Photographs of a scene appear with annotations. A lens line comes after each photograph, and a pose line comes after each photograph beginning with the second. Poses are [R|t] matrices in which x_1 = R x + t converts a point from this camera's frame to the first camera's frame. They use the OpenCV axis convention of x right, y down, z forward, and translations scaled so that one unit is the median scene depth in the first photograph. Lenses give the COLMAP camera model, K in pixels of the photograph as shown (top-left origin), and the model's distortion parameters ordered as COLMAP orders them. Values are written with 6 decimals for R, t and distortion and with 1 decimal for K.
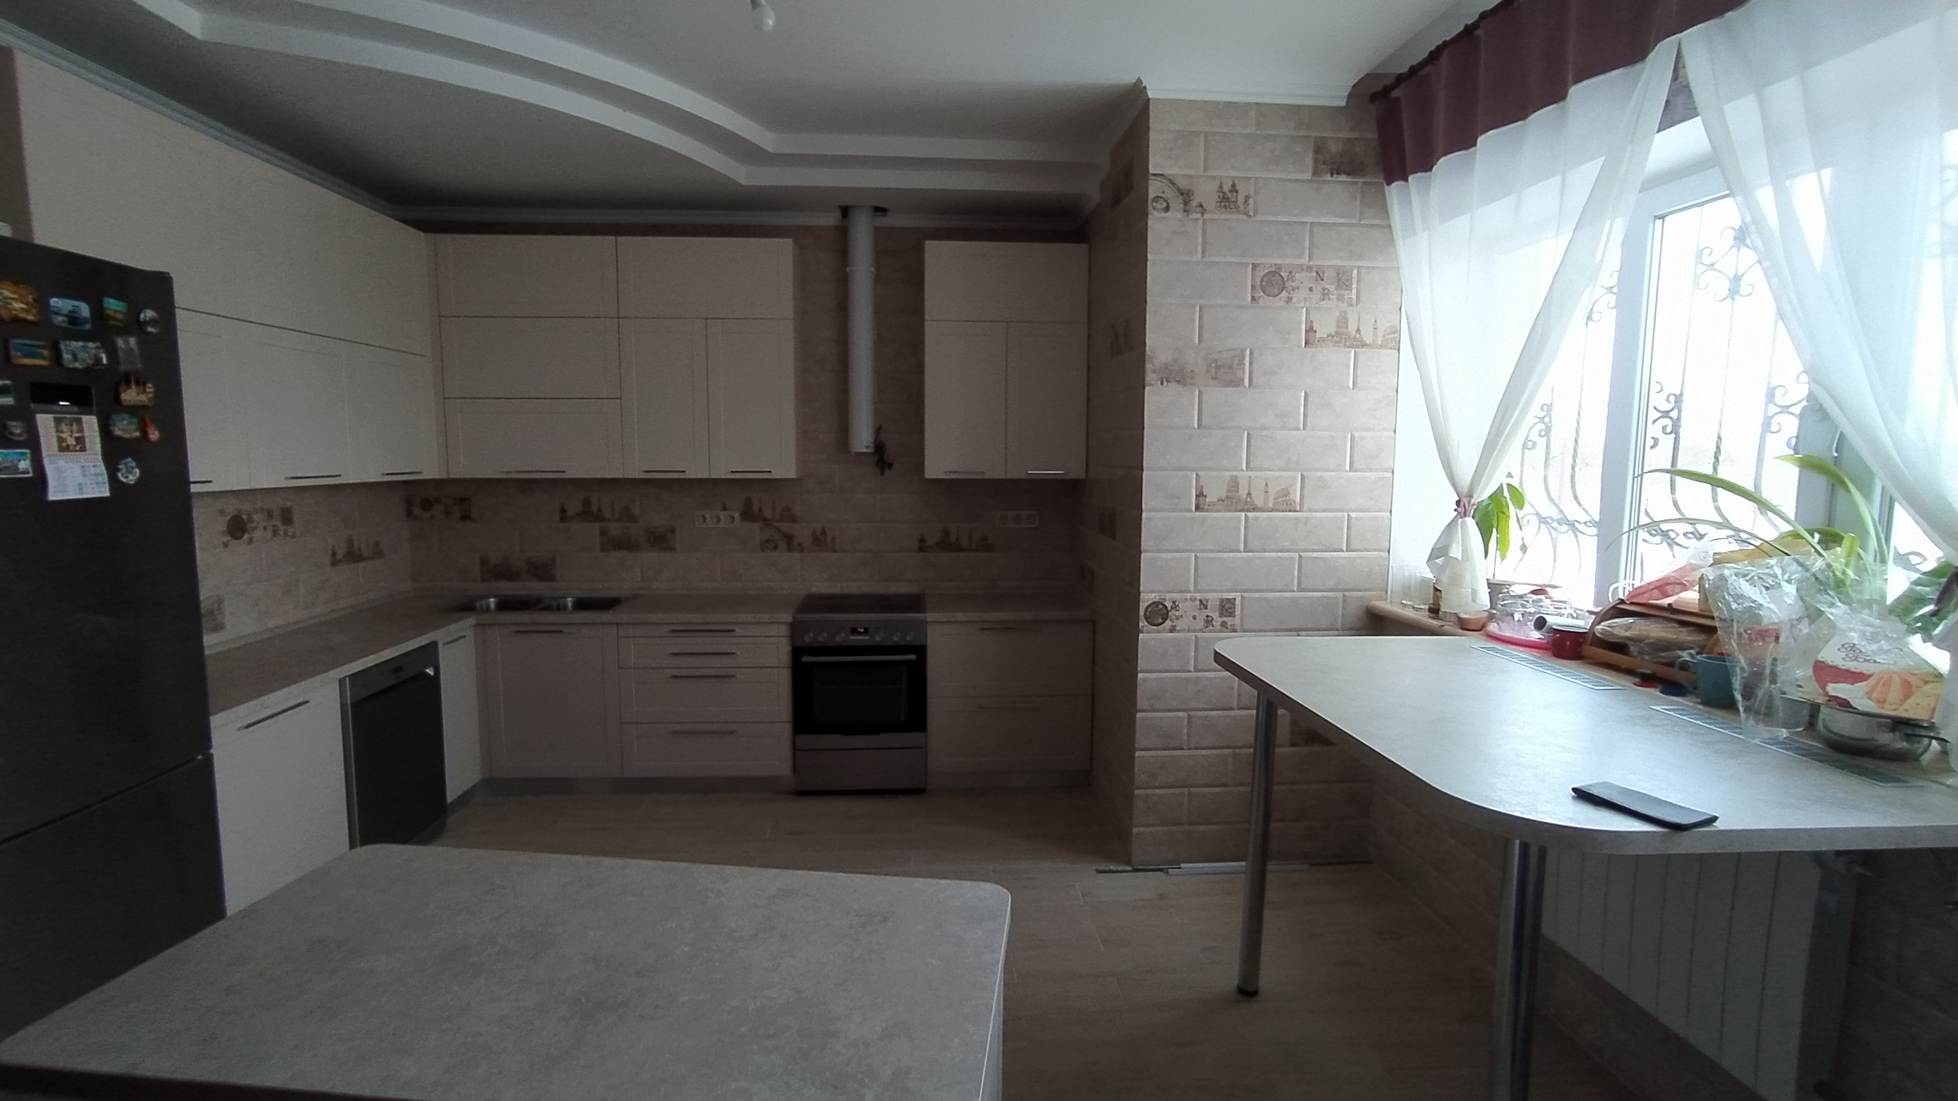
lens RADIAL K [[896.8, 0, 962.3], [0, 896.8, 547.0], [0, 0, 1]] dist [-0.018043, 0.013402]
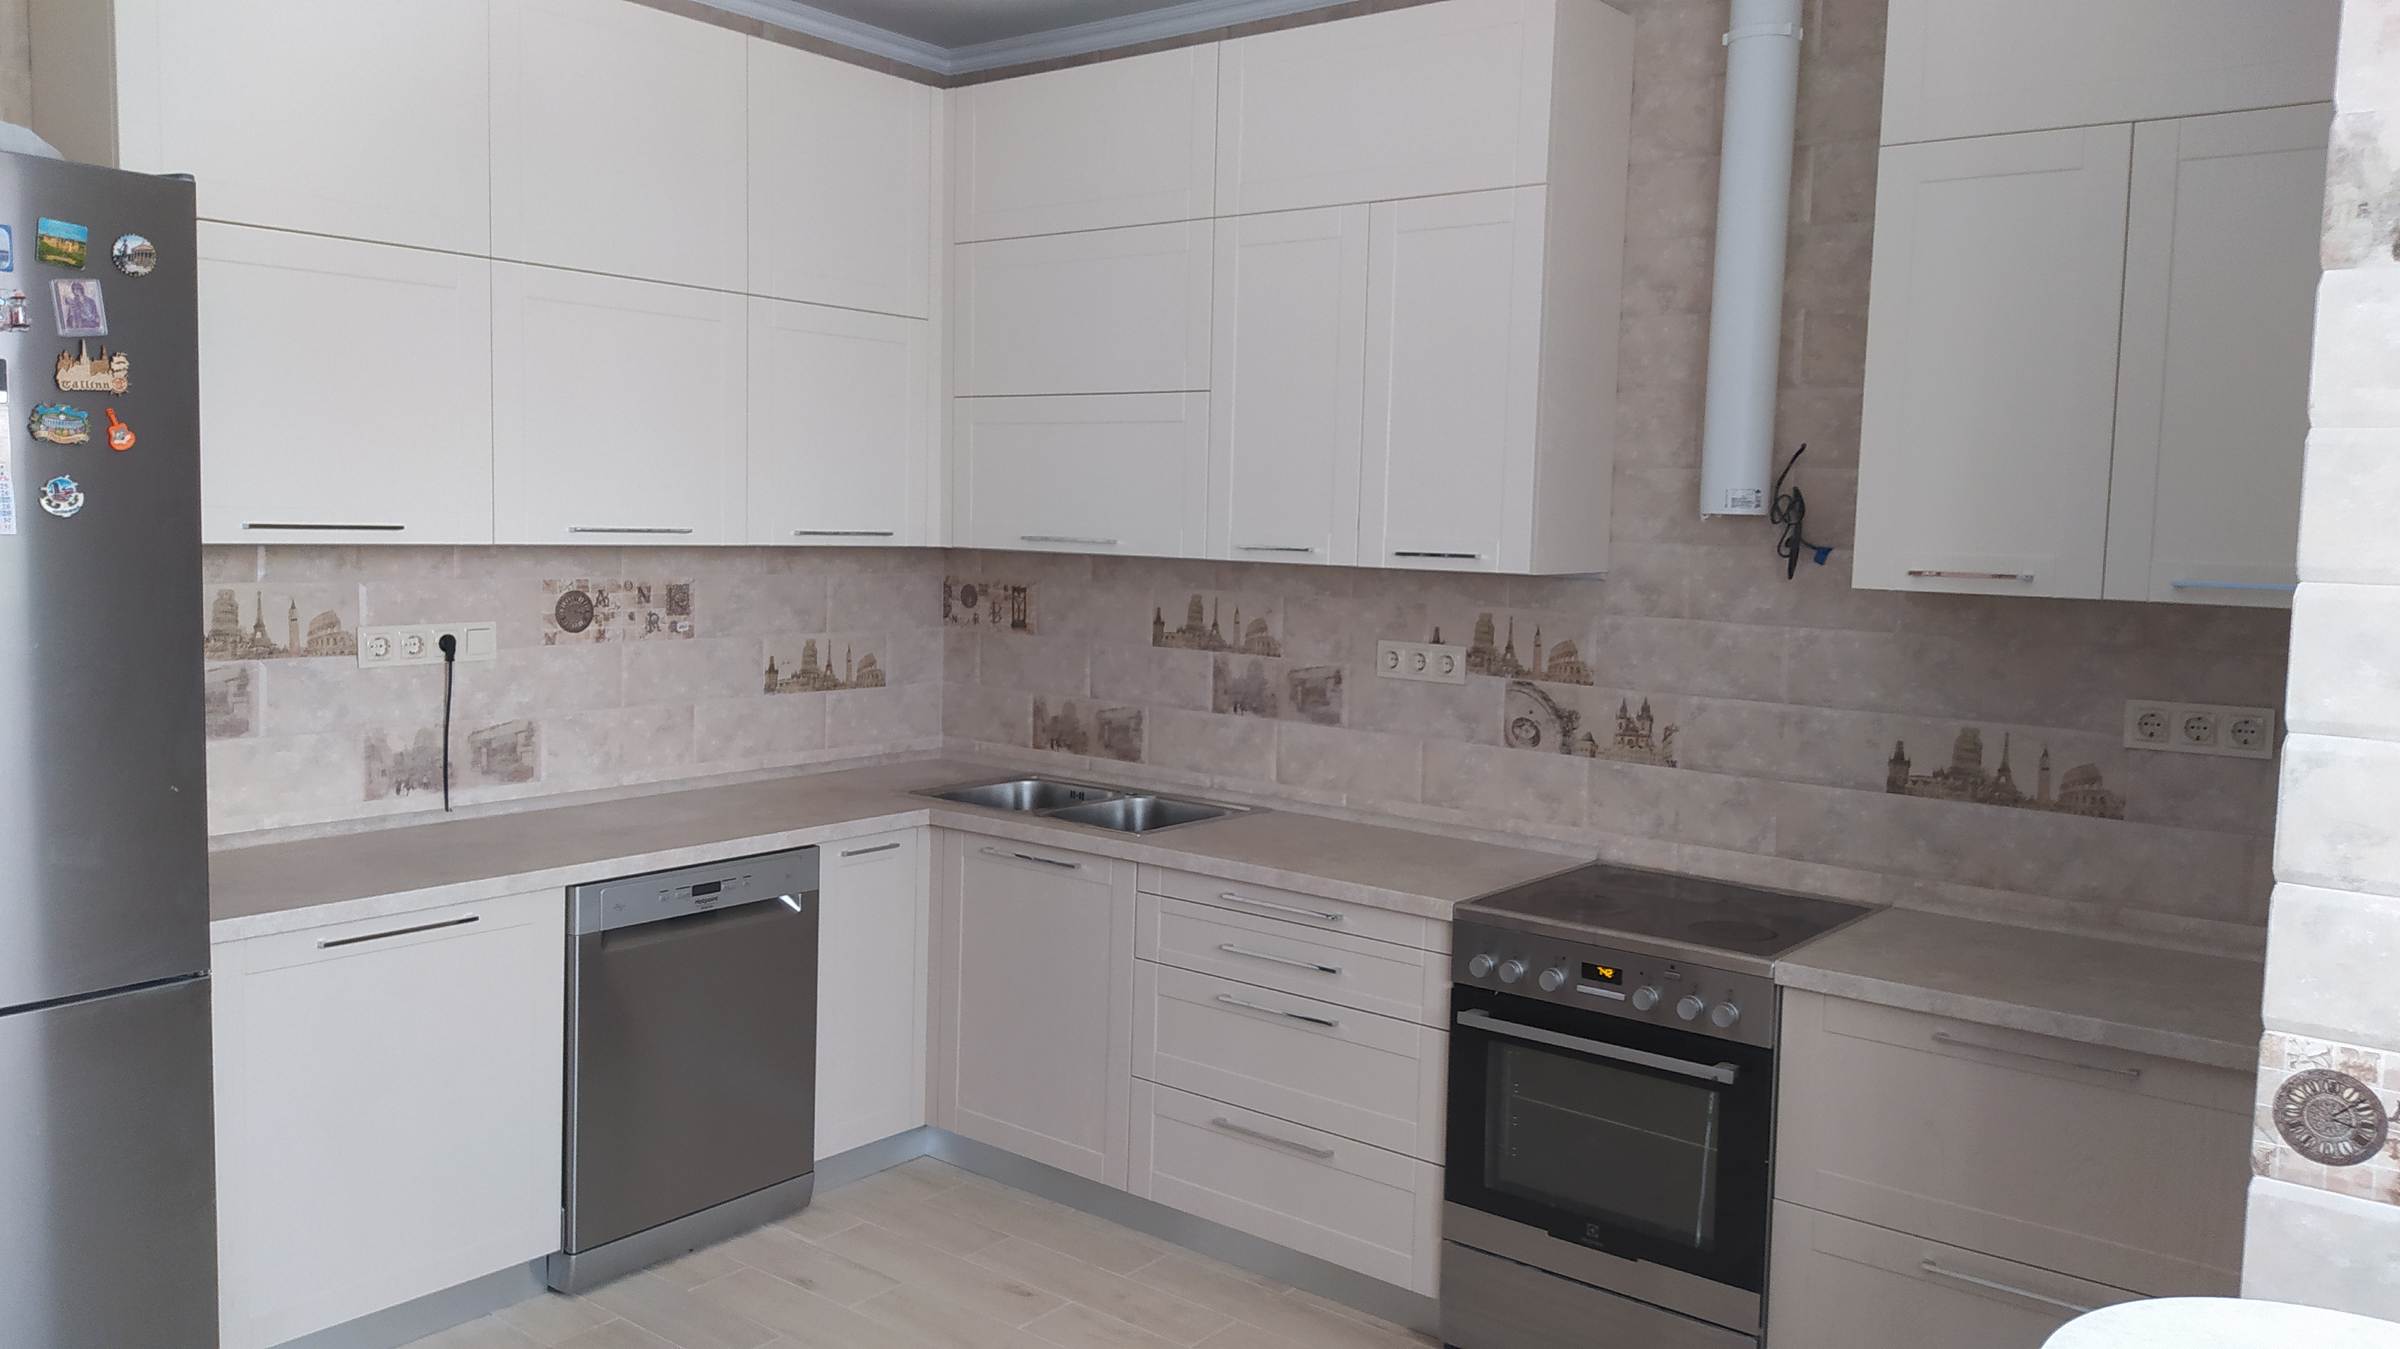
lens RADIAL K [[1804.7, 0, 1214.8], [0, 1804.7, 669.0], [0, 0, 1]] dist [0.132970, -0.130398]
pose [[0.743521, 0.073263, -0.664687, 0.313860], [-0.094169, 0.995547, 0.004394, -0.028297], [0.662049, 0.059325, 0.747109, 0.343738]]
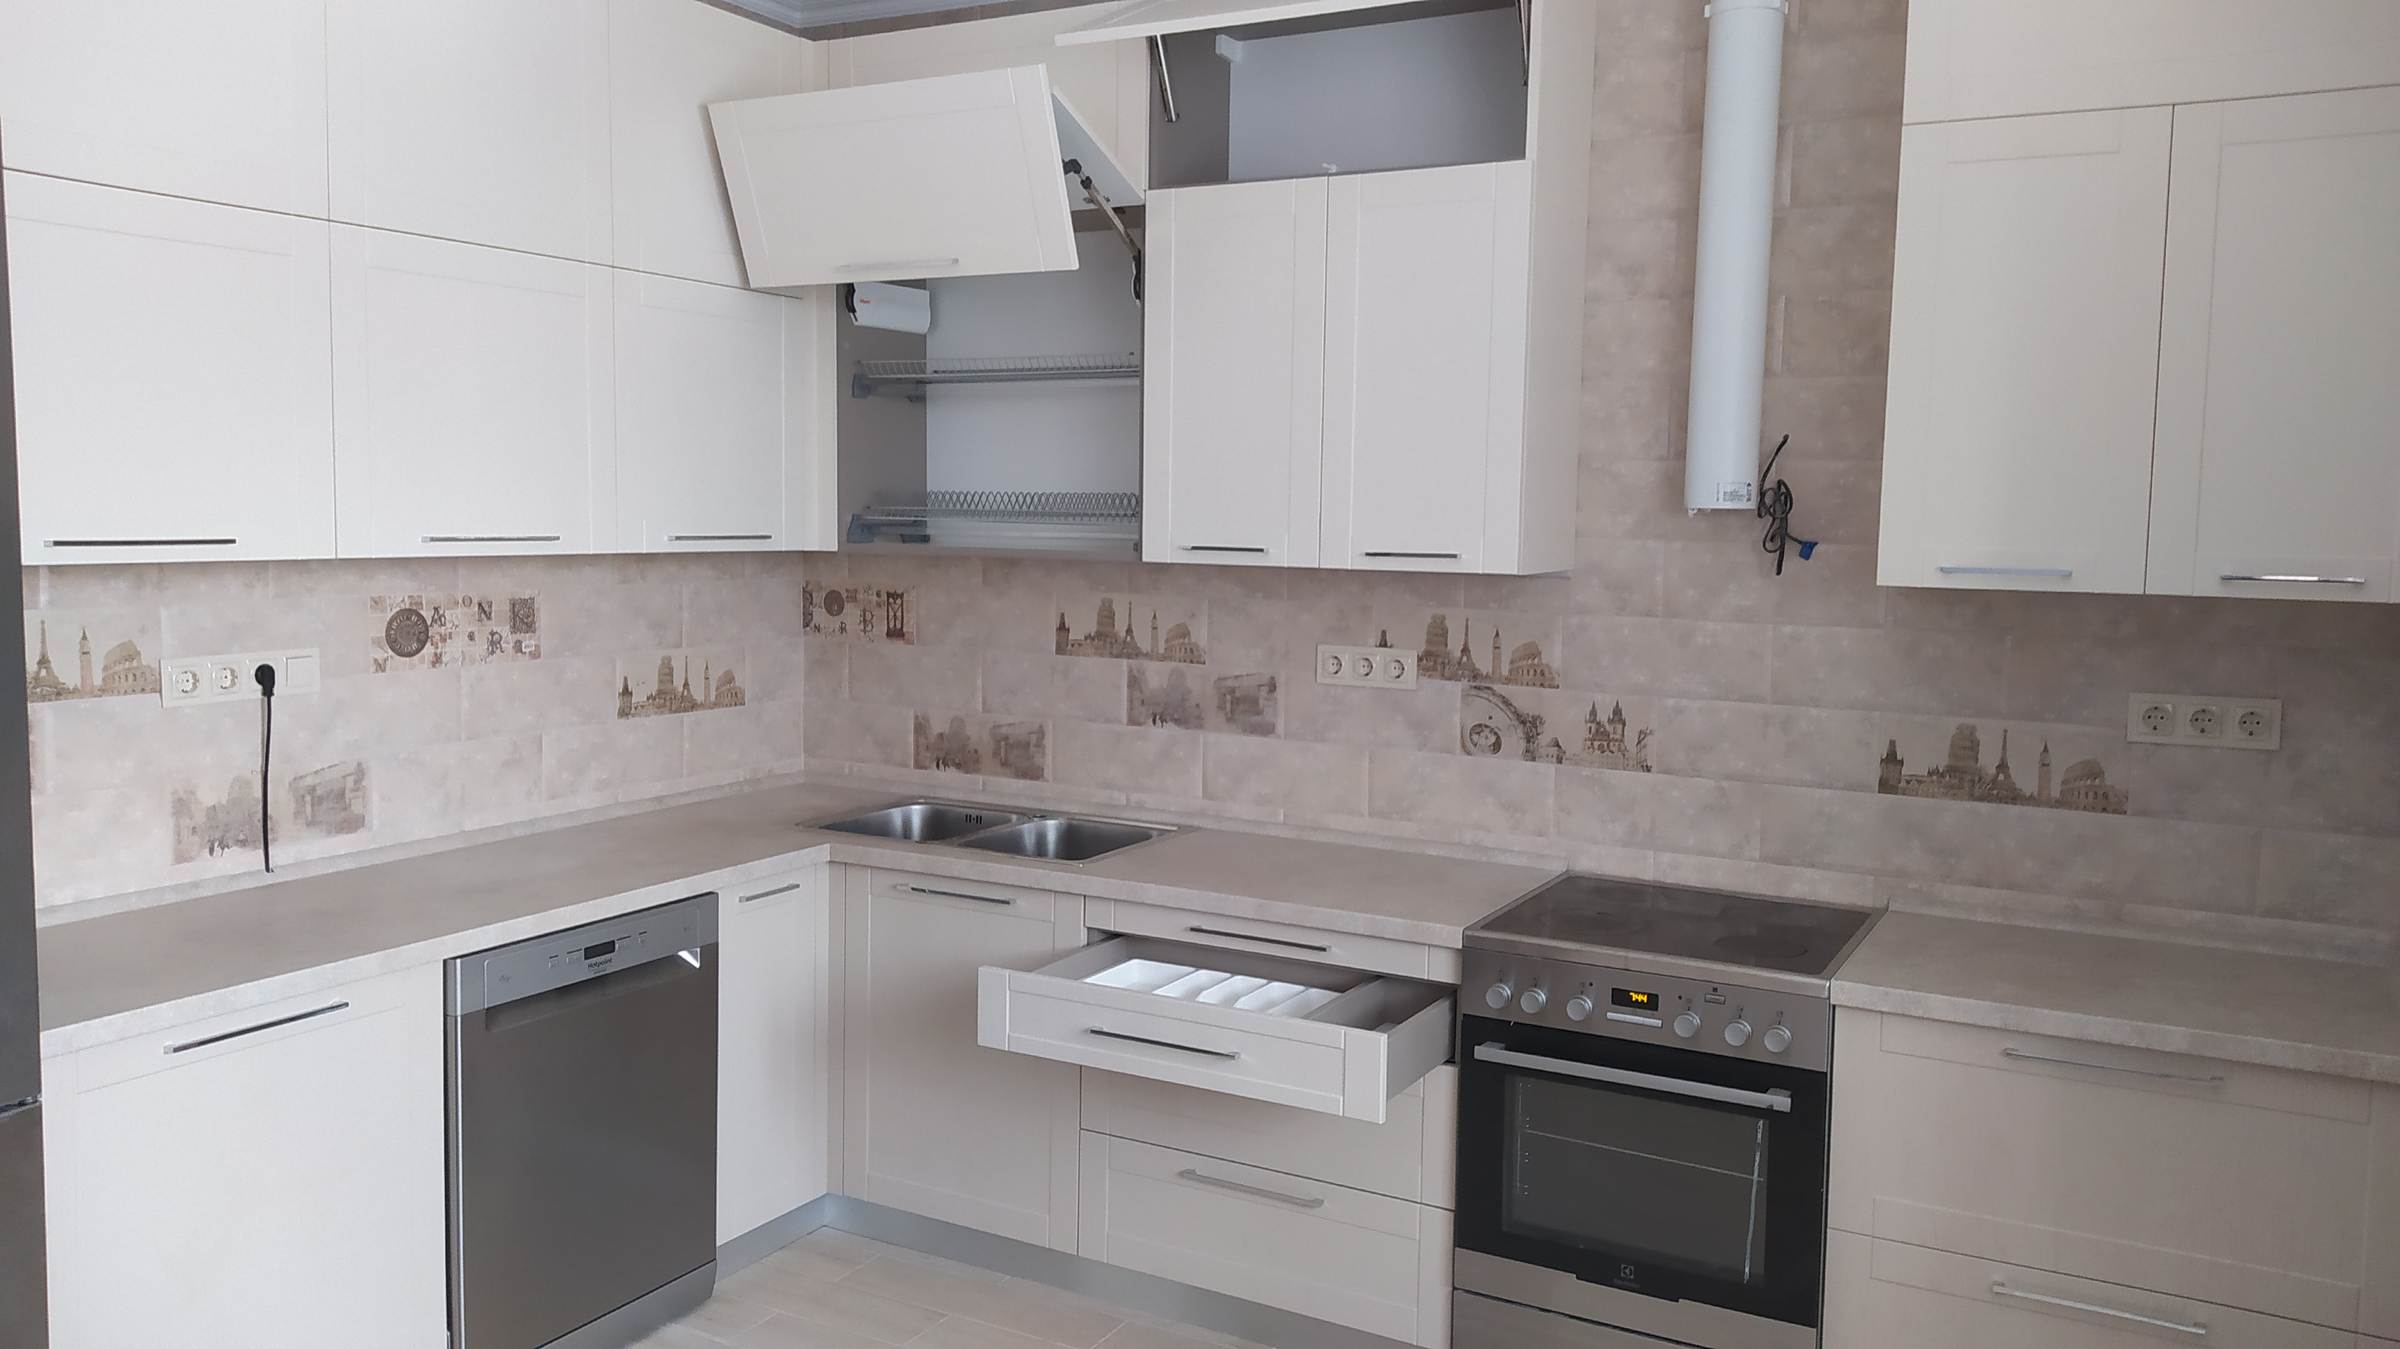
lens RADIAL K [[1804.7, 0, 1207.4], [0, 1804.7, 668.2], [0, 0, 1]] dist [0.132970, -0.130398]
pose [[0.843427, 0.058067, -0.534096, 0.145743], [-0.070113, 0.997536, -0.002269, -0.030152], [0.532649, 0.039361, 0.845421, 0.321760]]
